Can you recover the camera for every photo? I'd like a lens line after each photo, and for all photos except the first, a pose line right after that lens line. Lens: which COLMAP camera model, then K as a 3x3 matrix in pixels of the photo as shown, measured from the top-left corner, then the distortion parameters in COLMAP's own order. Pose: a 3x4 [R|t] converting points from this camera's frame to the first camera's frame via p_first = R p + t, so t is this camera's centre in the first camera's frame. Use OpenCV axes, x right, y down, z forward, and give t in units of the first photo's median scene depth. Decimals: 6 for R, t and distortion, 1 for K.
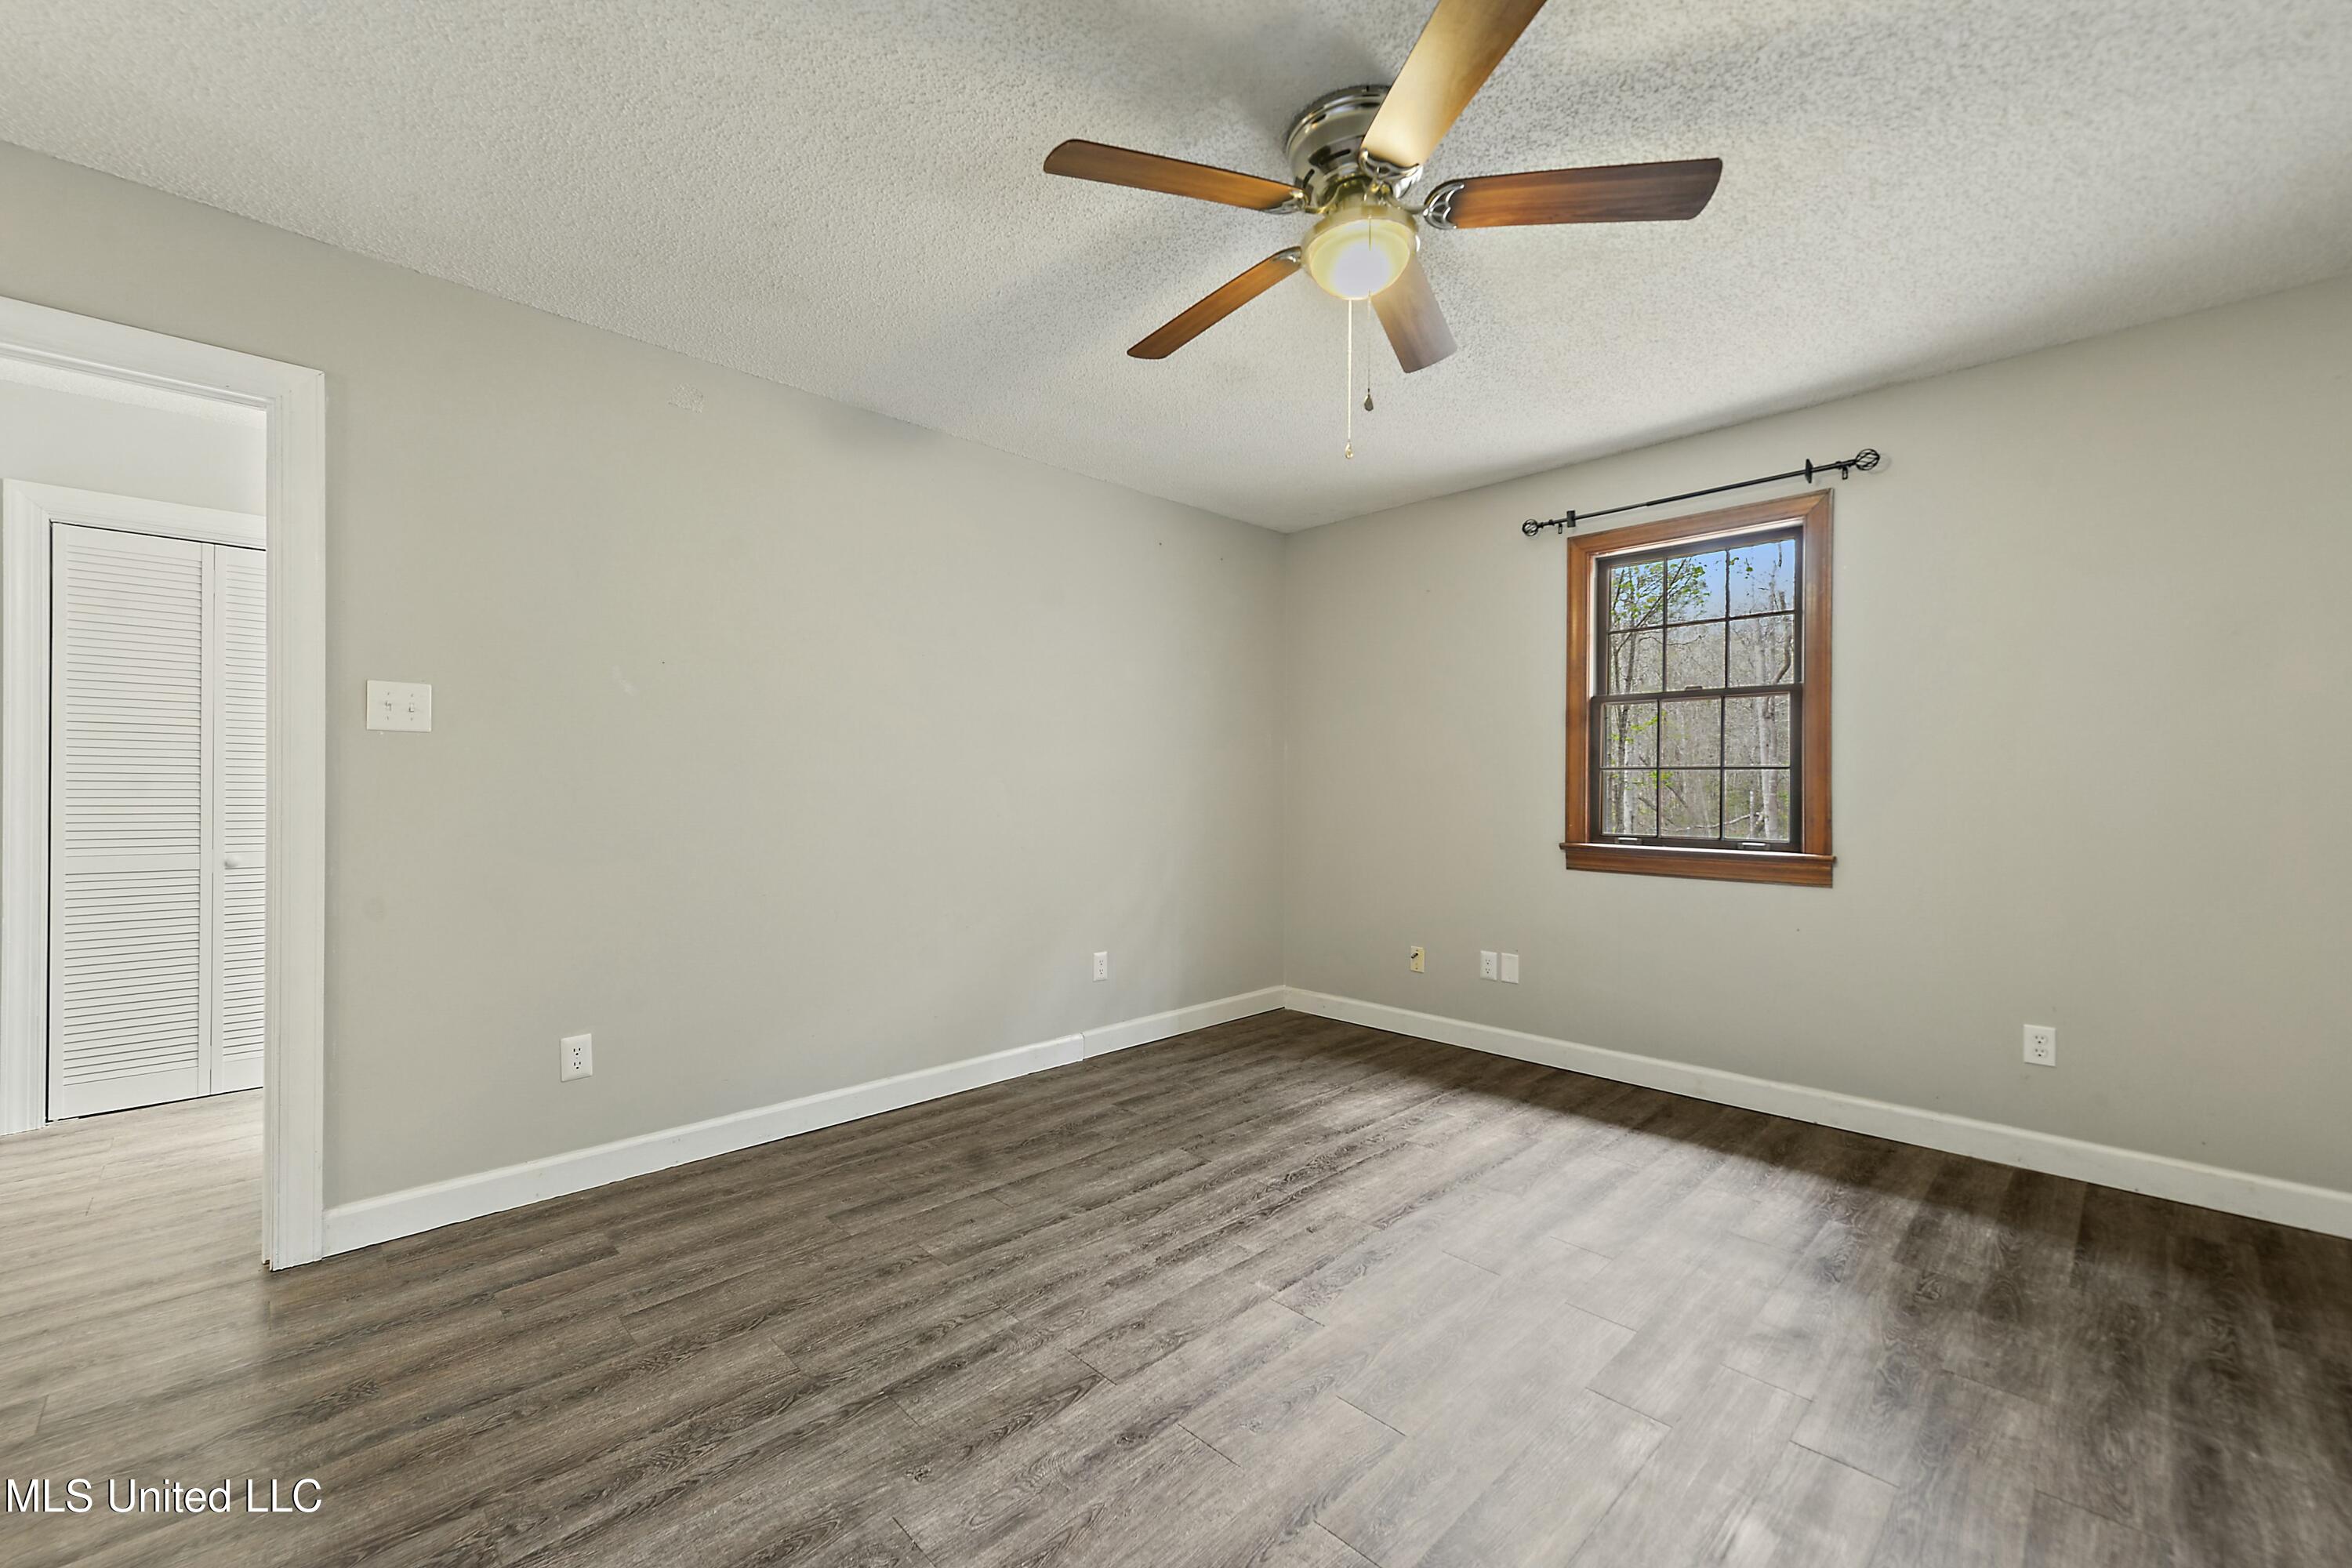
lens RADIAL K [[950.3, 0, 1156.1], [0, 950.3, 779.8], [0, 0, 1]] dist [0.012459, -0.003092]
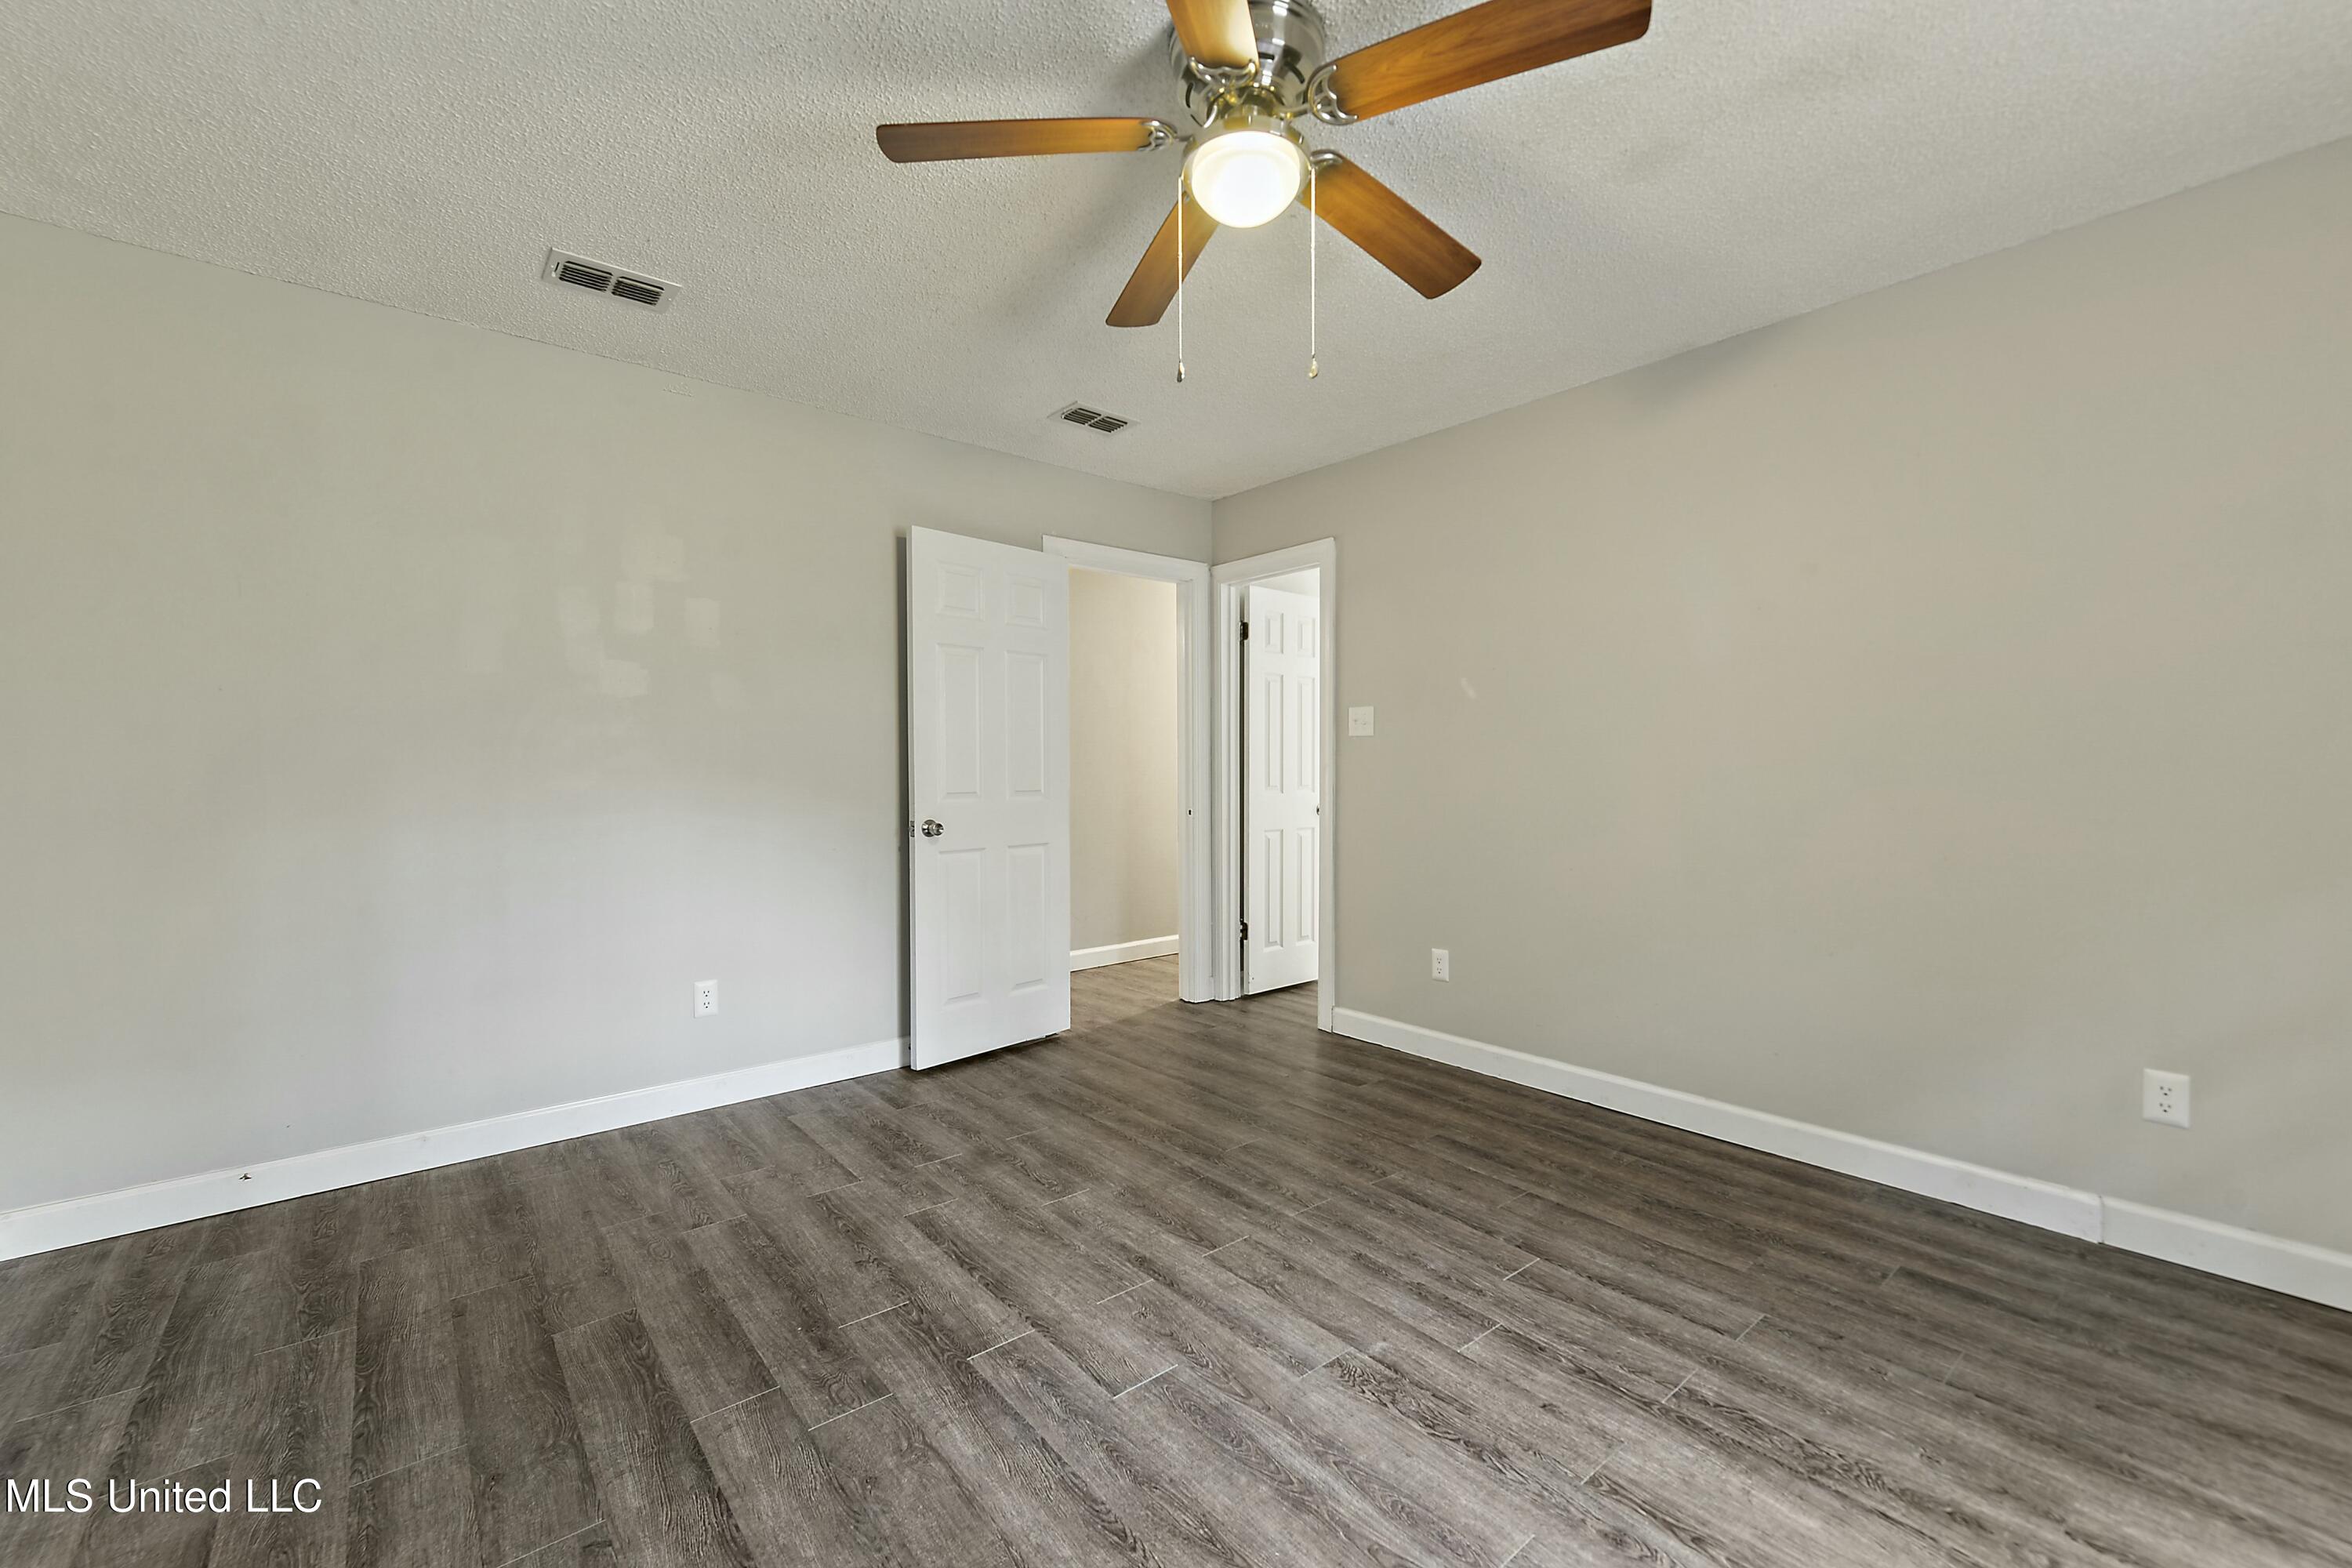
lens RADIAL K [[950.3, 0, 1156.1], [0, 950.3, 779.8], [0, 0, 1]] dist [0.012459, -0.003092]
pose [[-0.084893, 0.009413, -0.996346, 0.778592], [0.009454, 0.999918, 0.008641, 0.006221], [0.996345, -0.008686, -0.084975, 0.691794]]
